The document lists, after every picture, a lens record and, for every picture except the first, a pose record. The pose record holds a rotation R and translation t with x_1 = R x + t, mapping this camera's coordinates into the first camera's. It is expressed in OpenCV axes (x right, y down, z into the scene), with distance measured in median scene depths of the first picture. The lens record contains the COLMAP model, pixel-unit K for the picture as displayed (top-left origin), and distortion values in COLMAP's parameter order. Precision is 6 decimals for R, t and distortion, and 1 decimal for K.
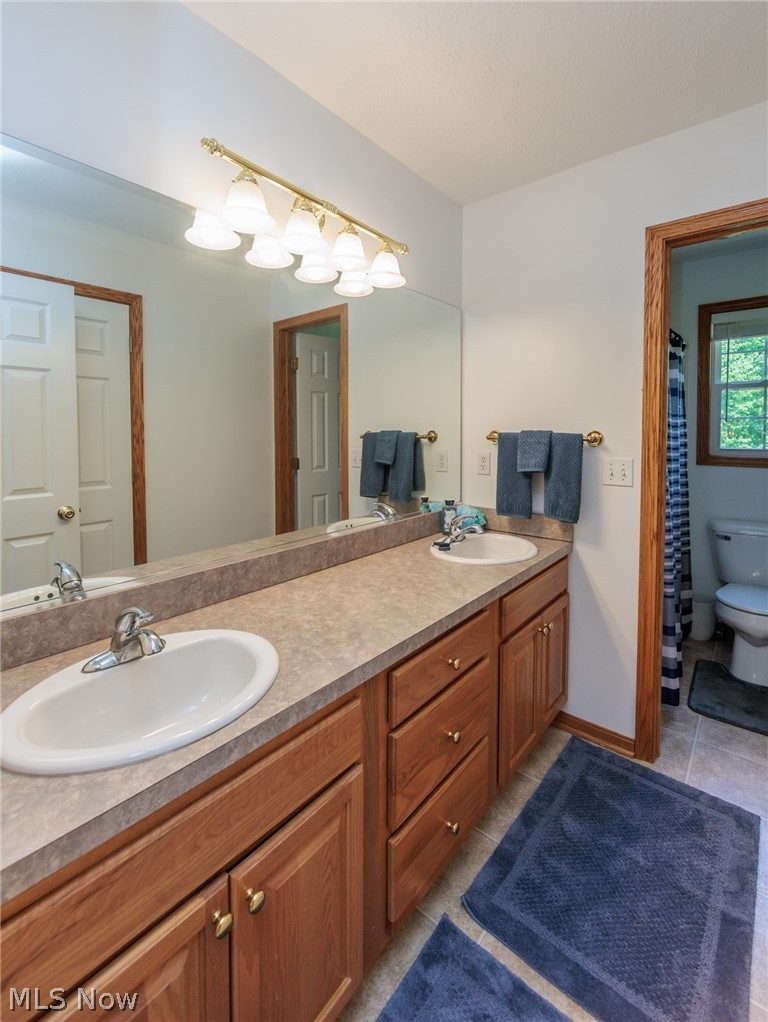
lens RADIAL K [[441.4, 0, 382.7], [0, 441.4, 509.3], [0, 0, 1]] dist [-0.004751, -0.000293]
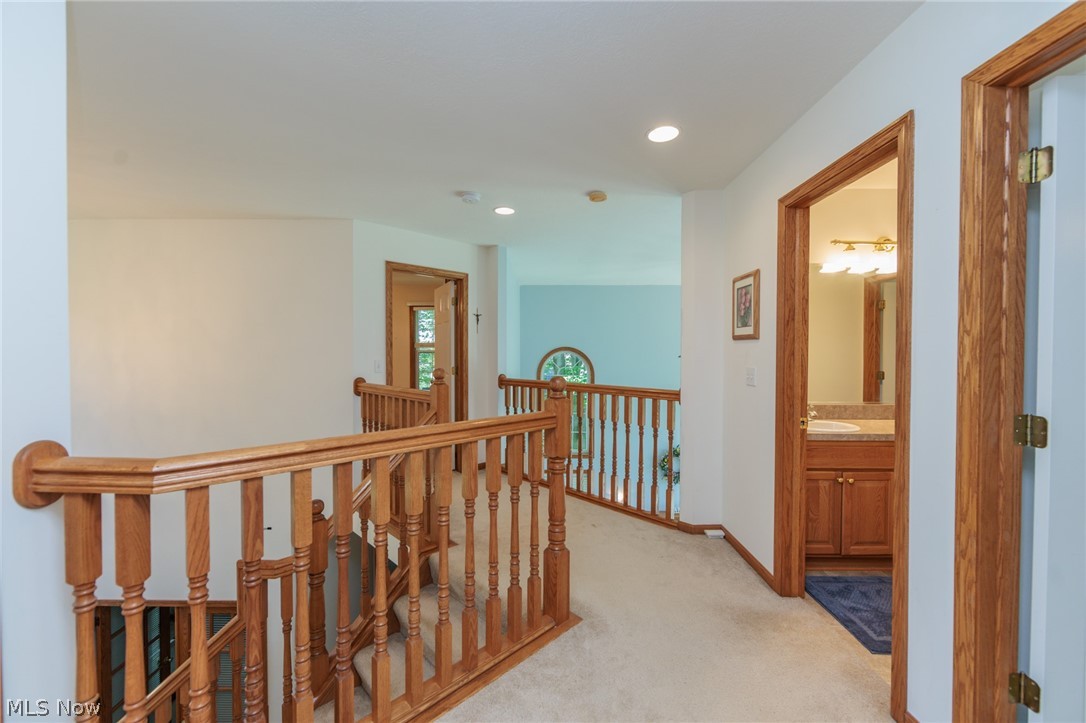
lens RADIAL K [[422.4, 0, 549.1], [0, 422.4, 357.0], [0, 0, 1]] dist [-0.002701, -0.000580]
pose [[0.636265, -0.020979, -0.771185, 0.233328], [-0.117054, 0.985431, -0.123383, 0.180947], [0.762539, 0.168774, 0.624540, -0.909959]]
